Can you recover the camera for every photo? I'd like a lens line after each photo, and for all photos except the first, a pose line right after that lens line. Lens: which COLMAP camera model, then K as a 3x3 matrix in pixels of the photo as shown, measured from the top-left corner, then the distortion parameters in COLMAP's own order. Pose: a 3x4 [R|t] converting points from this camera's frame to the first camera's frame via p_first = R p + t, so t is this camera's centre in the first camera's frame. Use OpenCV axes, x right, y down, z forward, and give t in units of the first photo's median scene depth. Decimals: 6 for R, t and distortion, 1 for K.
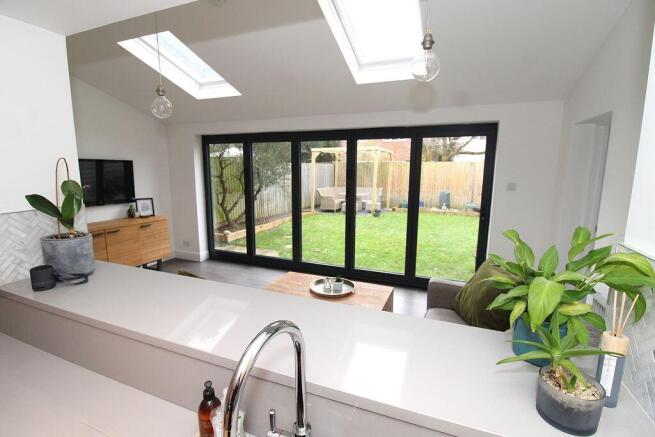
lens RADIAL K [[303.1, 0, 330.9], [0, 303.1, 216.3], [0, 0, 1]] dist [-0.001119, -0.000014]
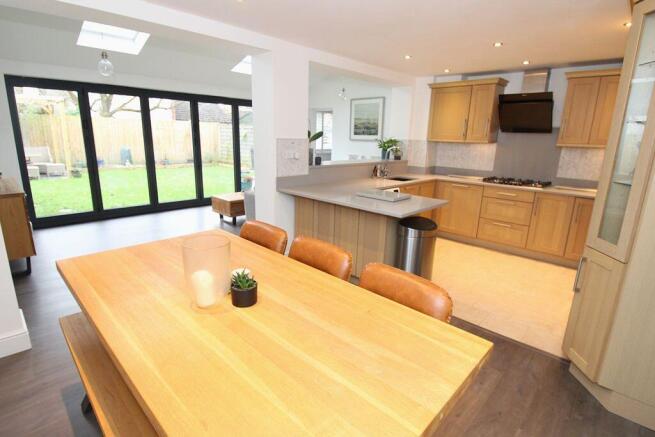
lens RADIAL K [[336.6, 0, 330.5], [0, 336.6, 216.9], [0, 0, 1]] dist [-0.000720, -0.001857]
pose [[0.393046, -0.216976, 0.893553, -0.931066], [0.131327, 0.975045, 0.178998, 0.075035], [-0.910093, 0.046993, 0.411732, -0.224800]]
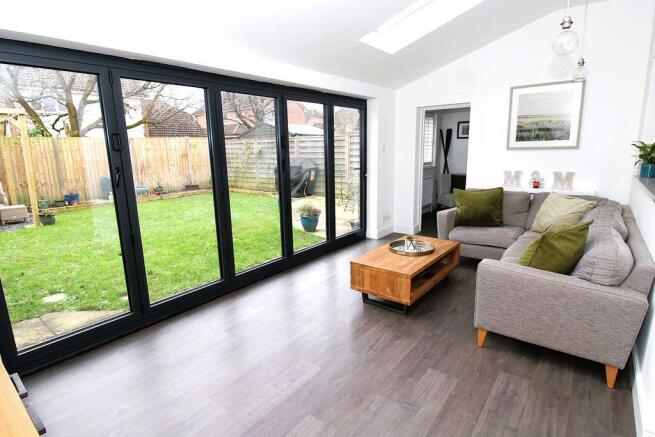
lens RADIAL K [[336.6, 0, 326.7], [0, 336.6, 216.3], [0, 0, 1]] dist [-0.000720, -0.001857]
pose [[0.291301, -0.211984, 0.932849, -0.642513], [0.186757, 0.968978, 0.161875, -0.034579], [-0.938225, 0.127061, 0.321854, 0.424099]]
